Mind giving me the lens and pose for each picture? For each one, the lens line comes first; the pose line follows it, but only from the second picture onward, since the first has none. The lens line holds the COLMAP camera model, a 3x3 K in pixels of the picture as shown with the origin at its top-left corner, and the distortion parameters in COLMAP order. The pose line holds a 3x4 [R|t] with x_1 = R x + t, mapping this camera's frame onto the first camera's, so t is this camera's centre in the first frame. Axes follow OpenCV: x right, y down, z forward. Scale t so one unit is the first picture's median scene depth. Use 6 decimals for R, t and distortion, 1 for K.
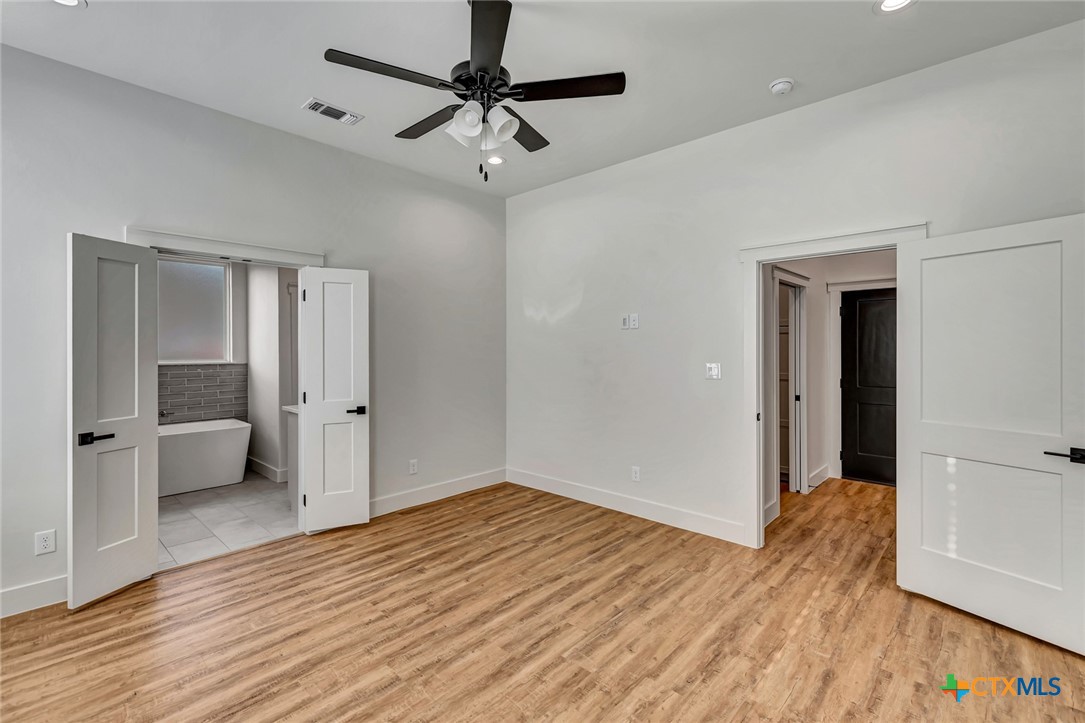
lens RADIAL K [[497.3, 0, 545.2], [0, 497.3, 354.3], [0, 0, 1]] dist [0.008765, -0.002196]
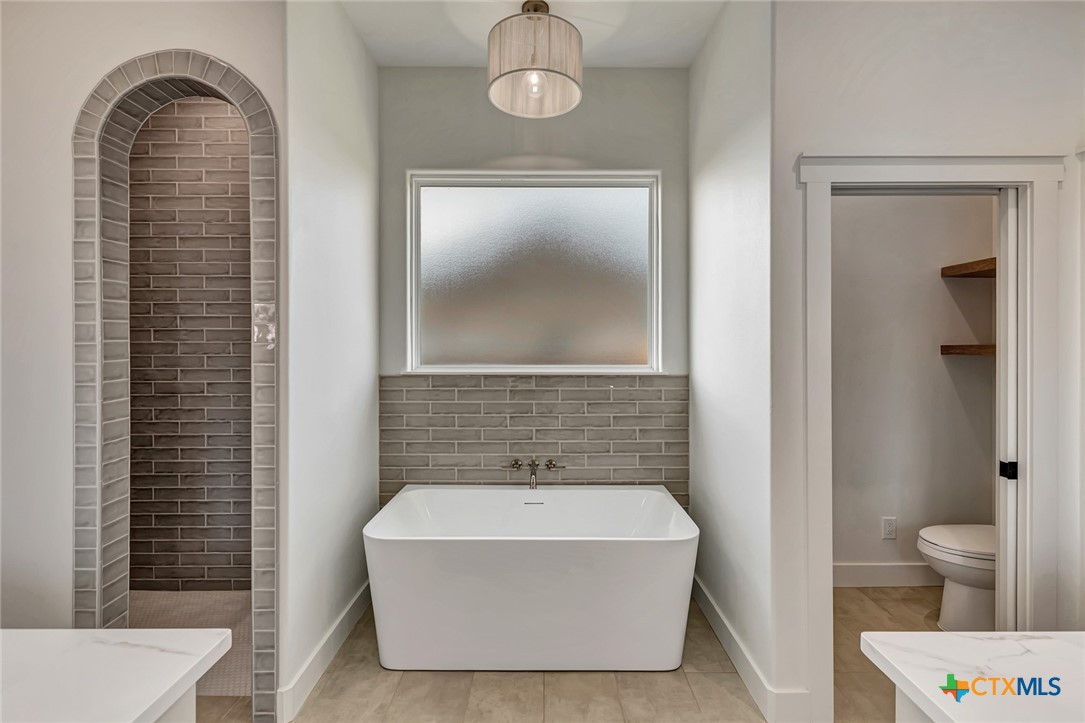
lens RADIAL K [[497.3, 0, 542.1], [0, 497.3, 355.5], [0, 0, 1]] dist [0.008765, -0.002196]
pose [[0.689366, 0.001953, -0.724411, -0.708754], [-0.007612, 0.999961, -0.004547, 0.003398], [0.724374, 0.008649, 0.689353, 1.157520]]
